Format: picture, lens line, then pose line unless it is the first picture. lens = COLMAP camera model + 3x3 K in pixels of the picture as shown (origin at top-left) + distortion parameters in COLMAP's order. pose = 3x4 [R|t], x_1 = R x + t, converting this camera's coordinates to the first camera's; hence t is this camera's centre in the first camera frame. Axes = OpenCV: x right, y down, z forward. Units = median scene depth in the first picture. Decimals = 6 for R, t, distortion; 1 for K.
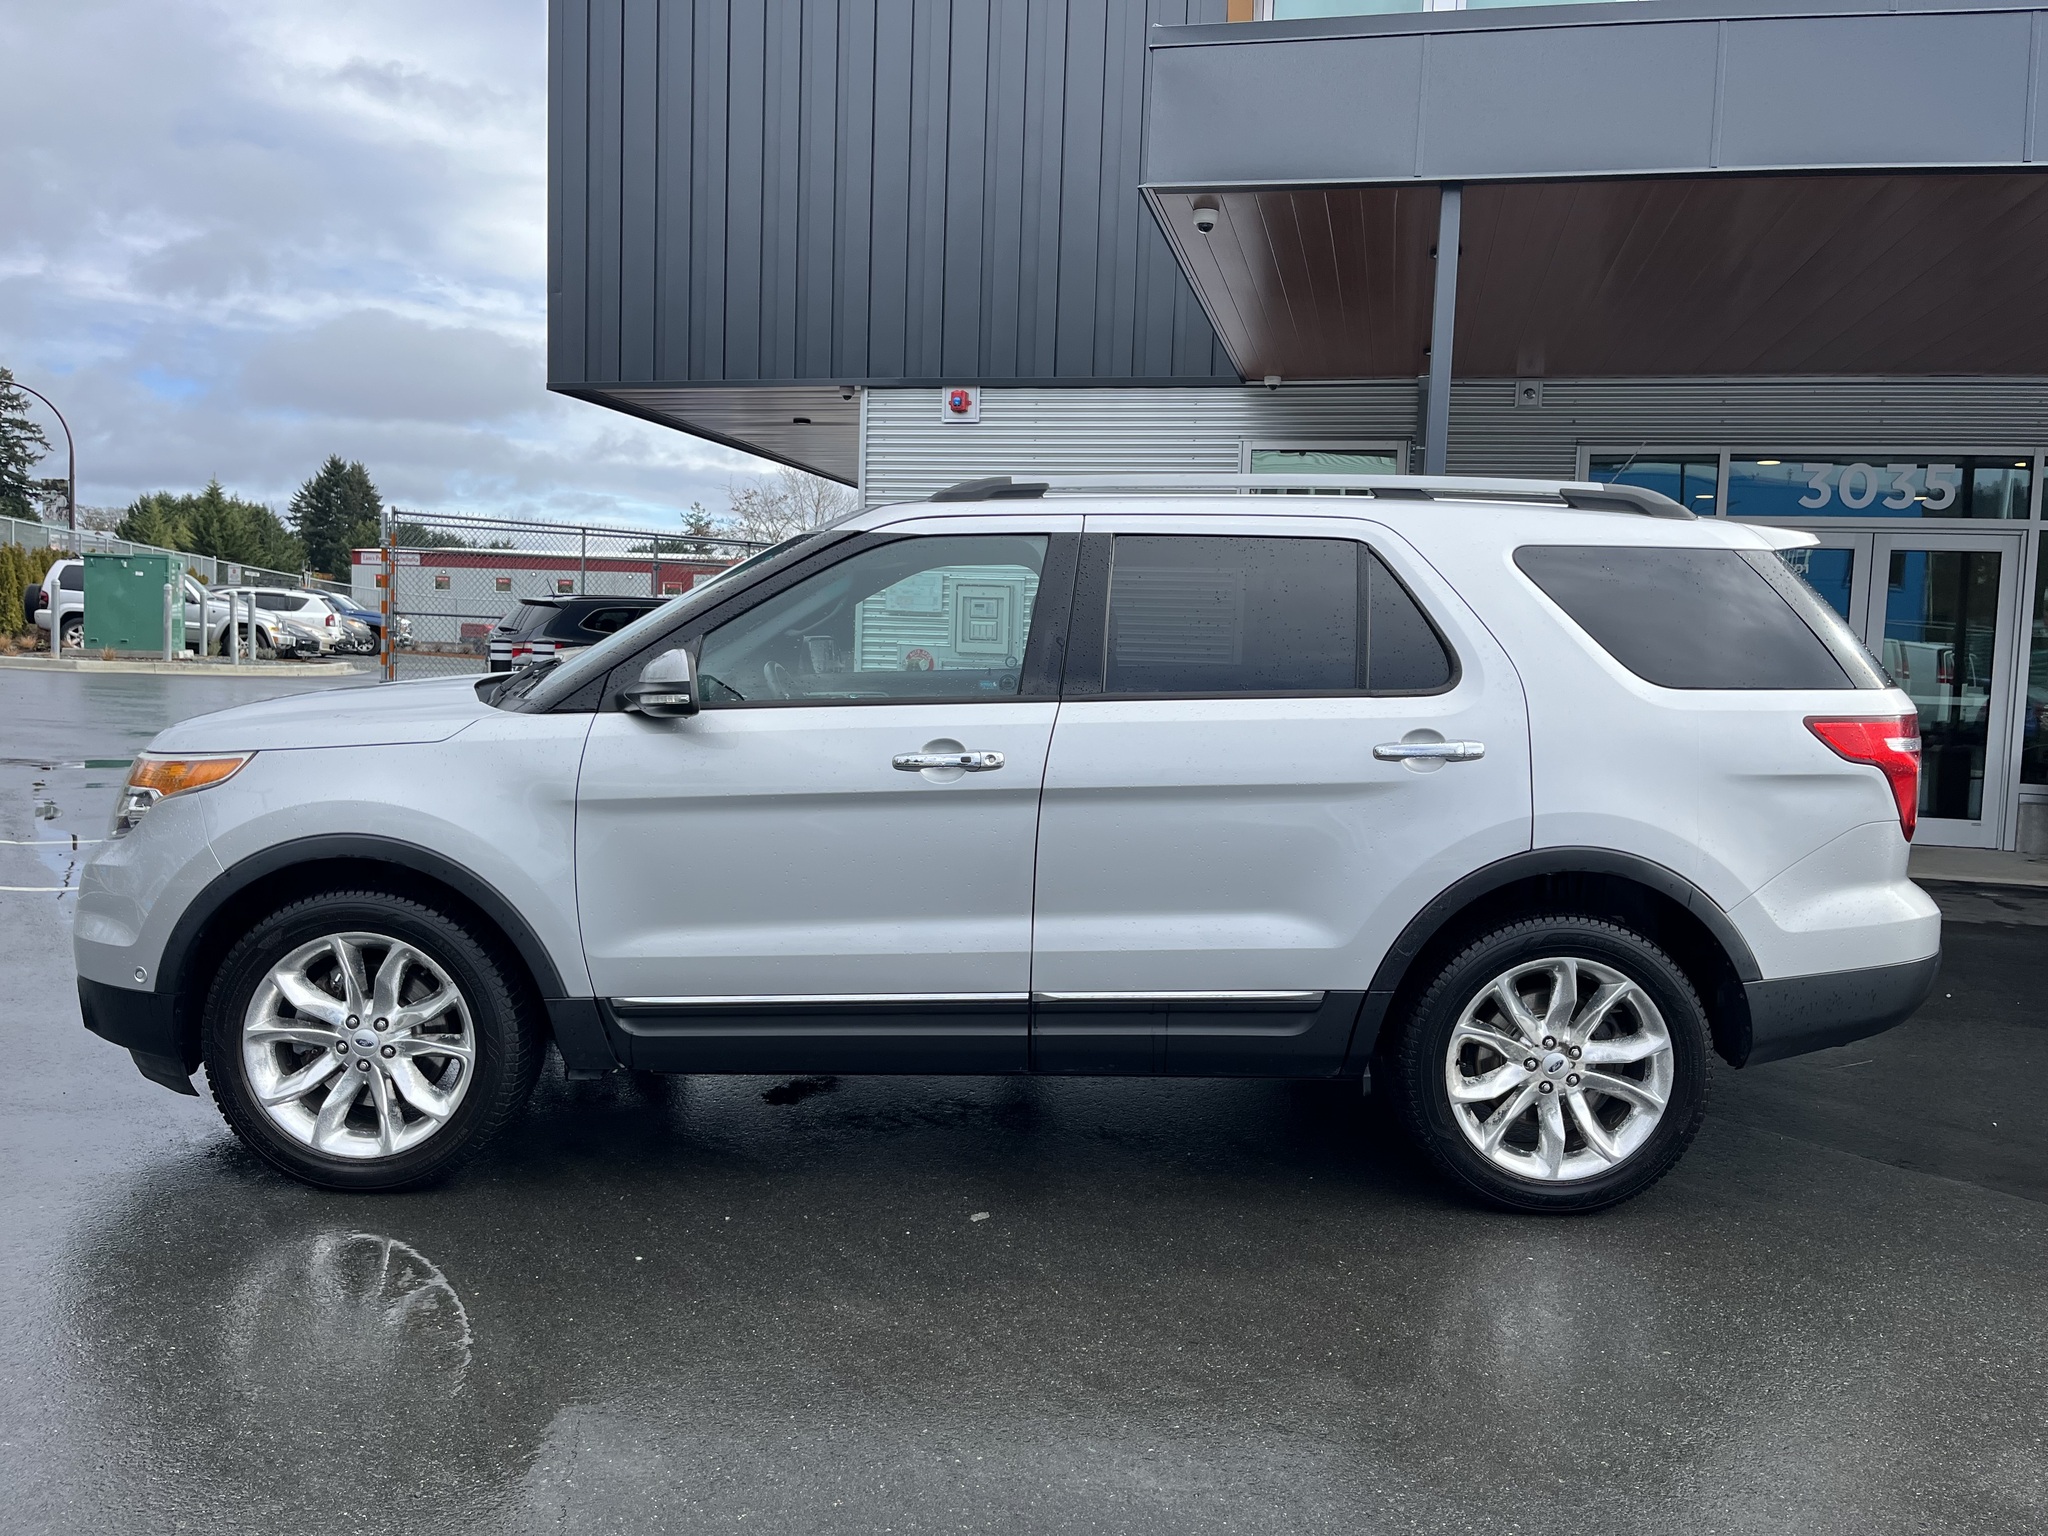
lens RADIAL K [[1552.1, 0, 1043.3], [0, 1552.1, 772.6], [0, 0, 1]] dist [0.064564, -0.085329]
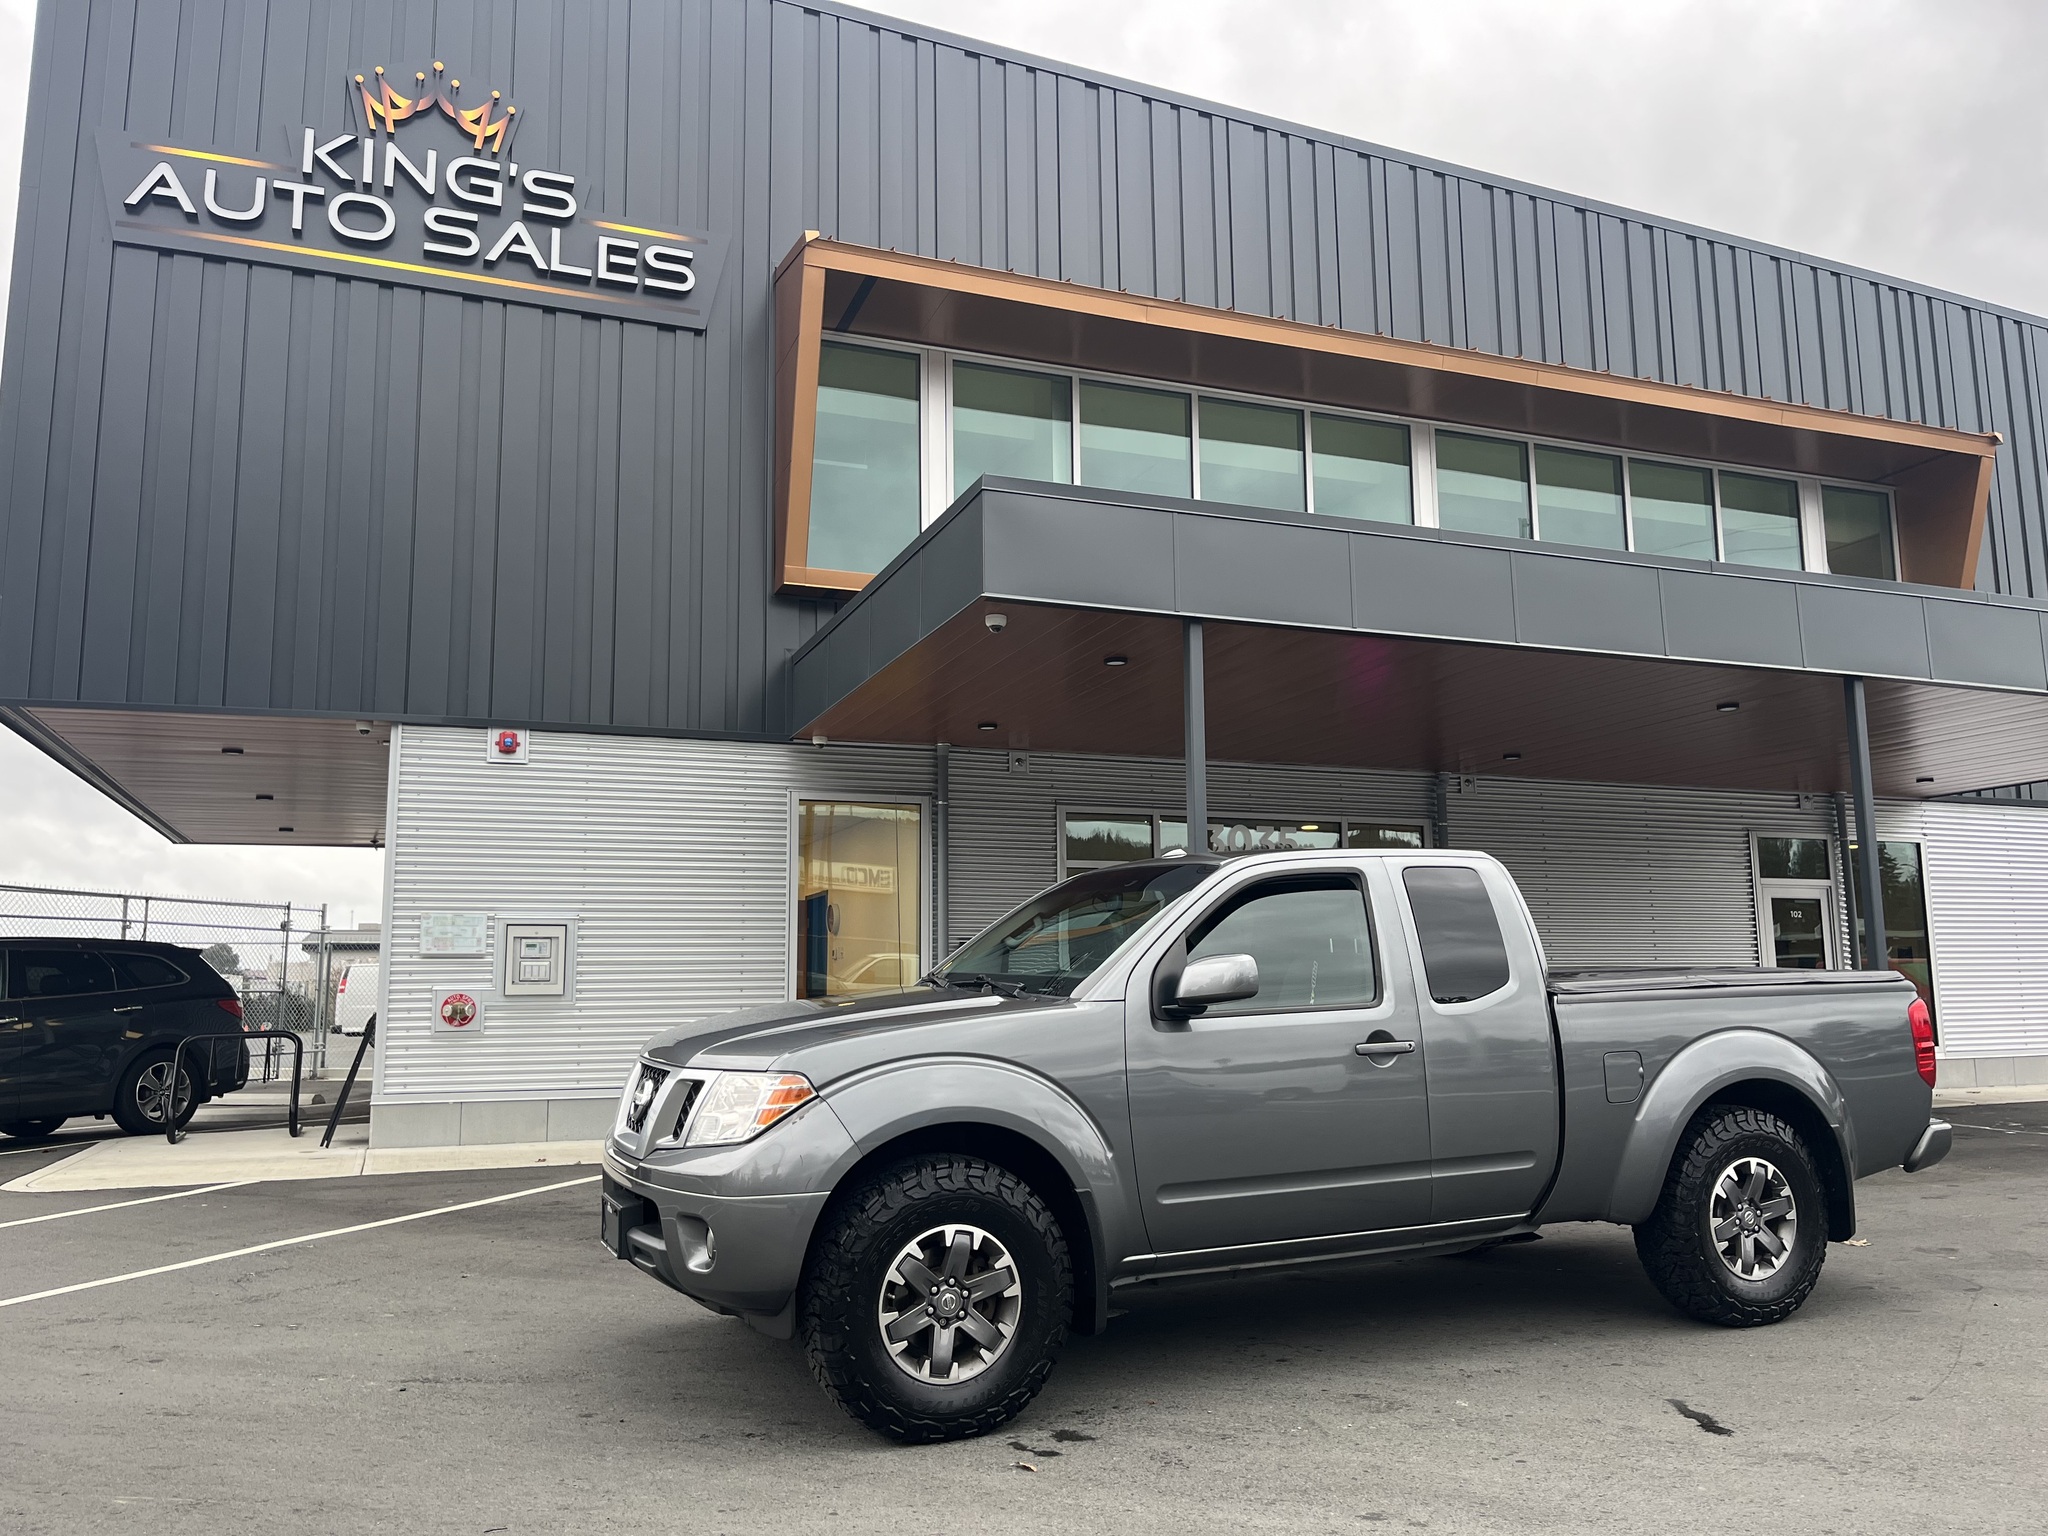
lens RADIAL K [[1551.3, 0, 1023.6], [0, 1551.3, 783.4], [0, 0, 1]] dist [0.066686, -0.088178]
pose [[0.829896, 0.034462, 0.556852, -0.326073], [0.082012, 0.979713, -0.182857, -0.003194], [-0.551857, 0.197421, 0.810234, 0.015455]]
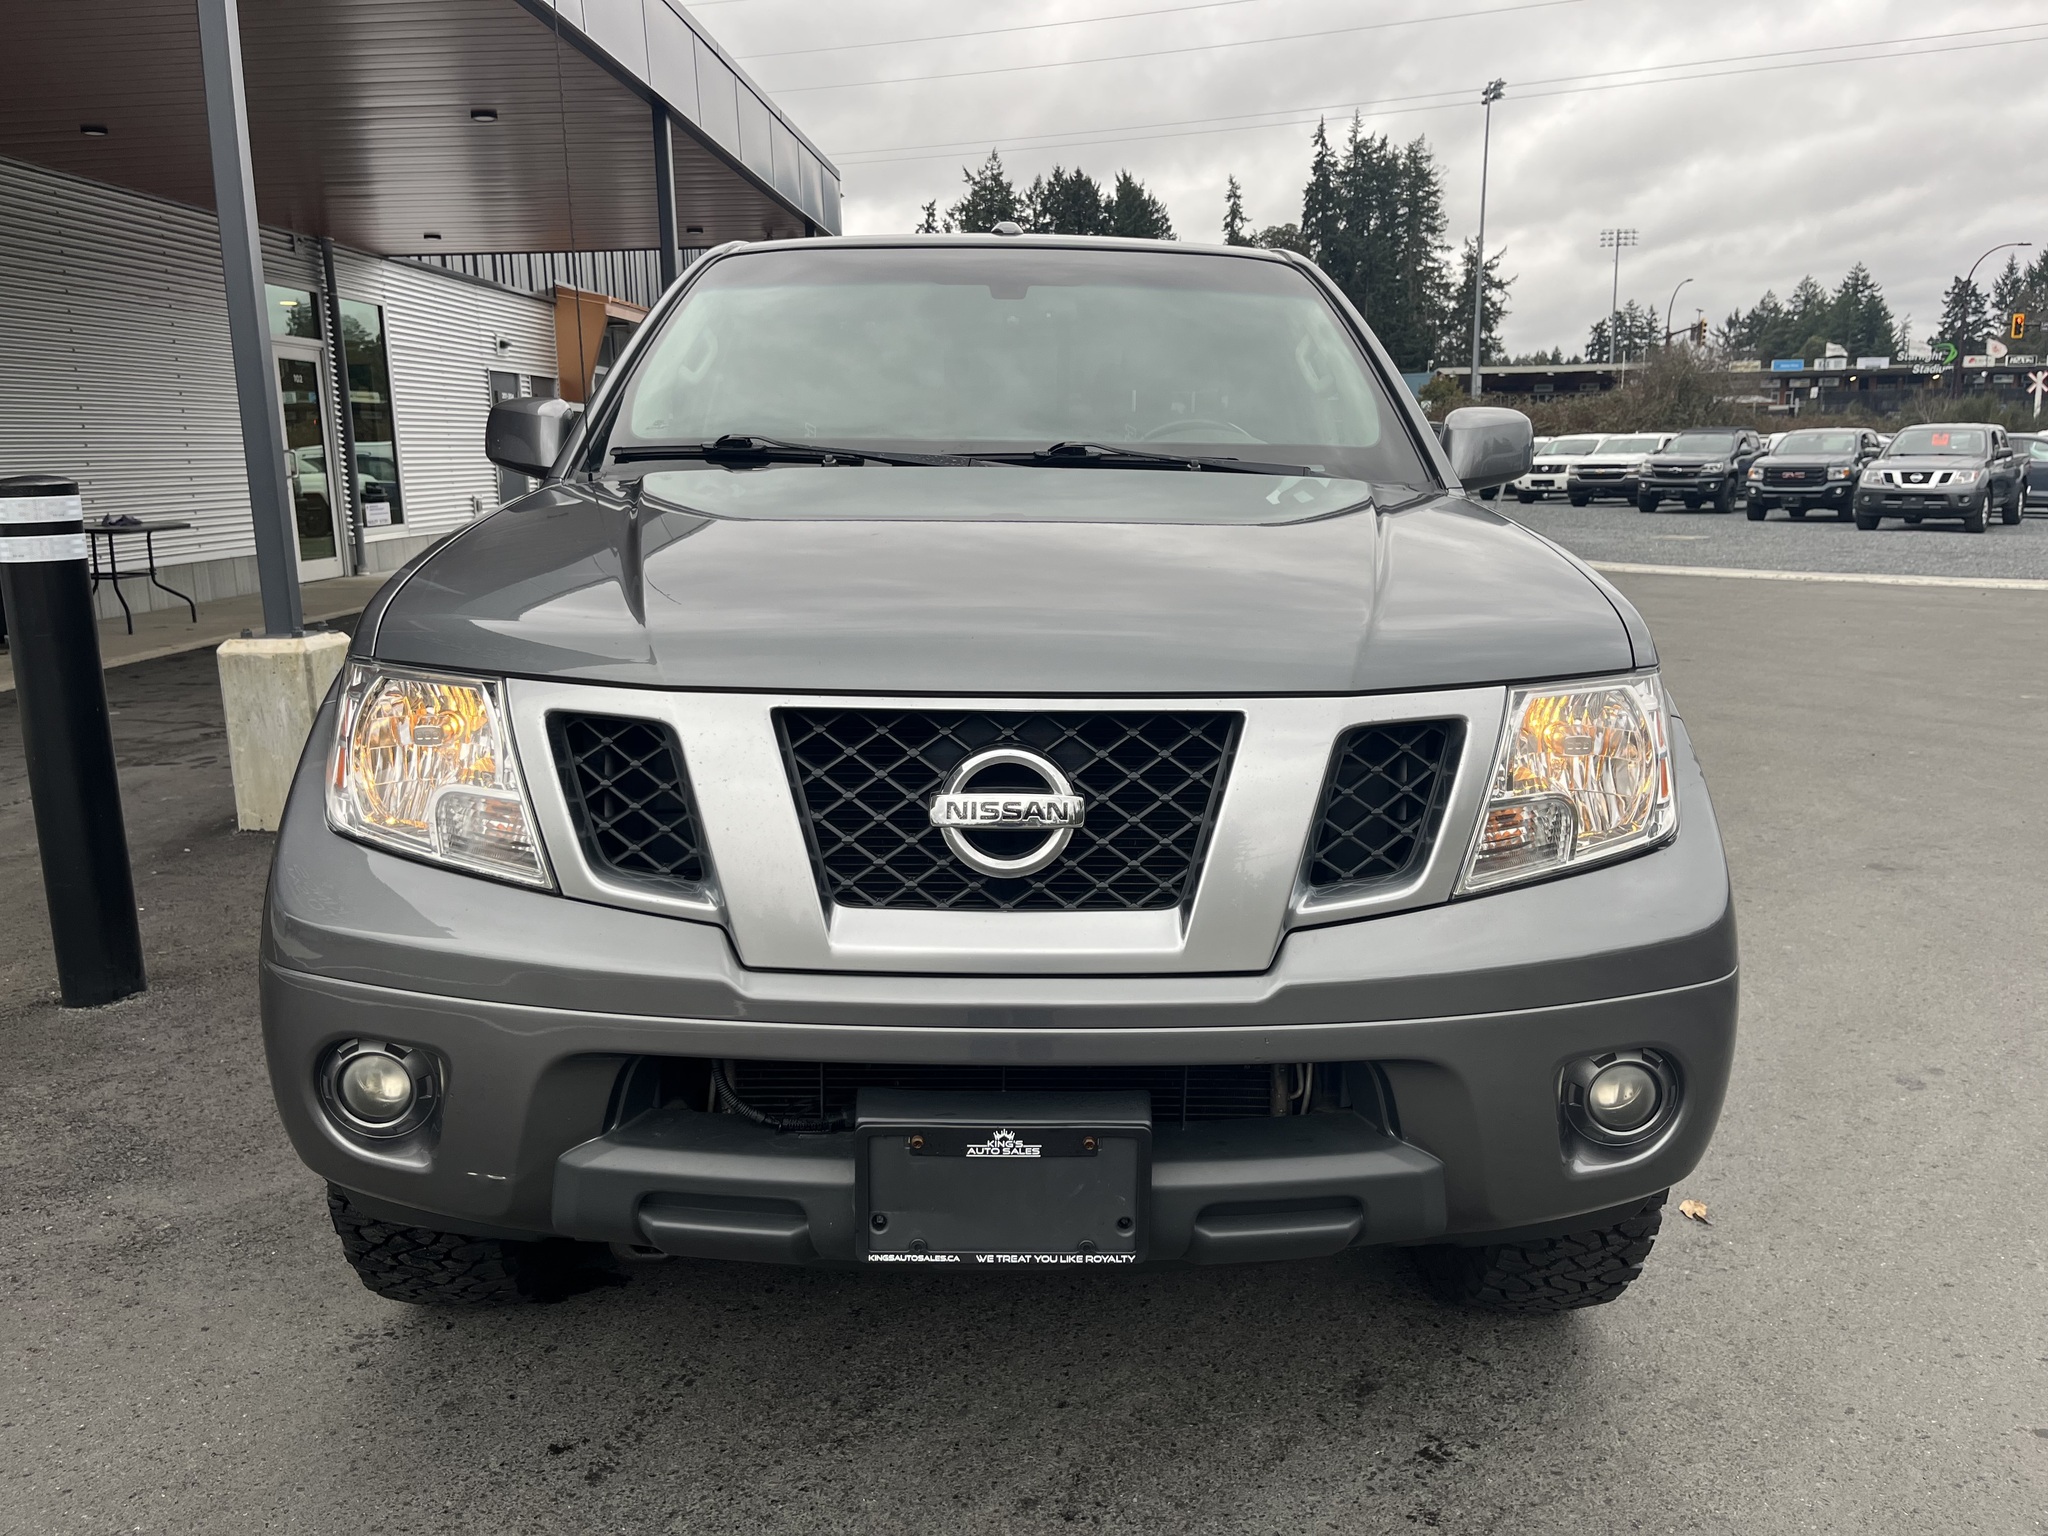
lens RADIAL K [[1552.1, 0, 1026.0], [0, 1552.1, 759.8], [0, 0, 1]] dist [0.064564, -0.085329]
pose [[-0.173247, -0.222346, 0.959452, -0.306116], [0.090805, 0.966427, 0.240359, -0.041656], [-0.980683, 0.128765, -0.147241, 0.435260]]
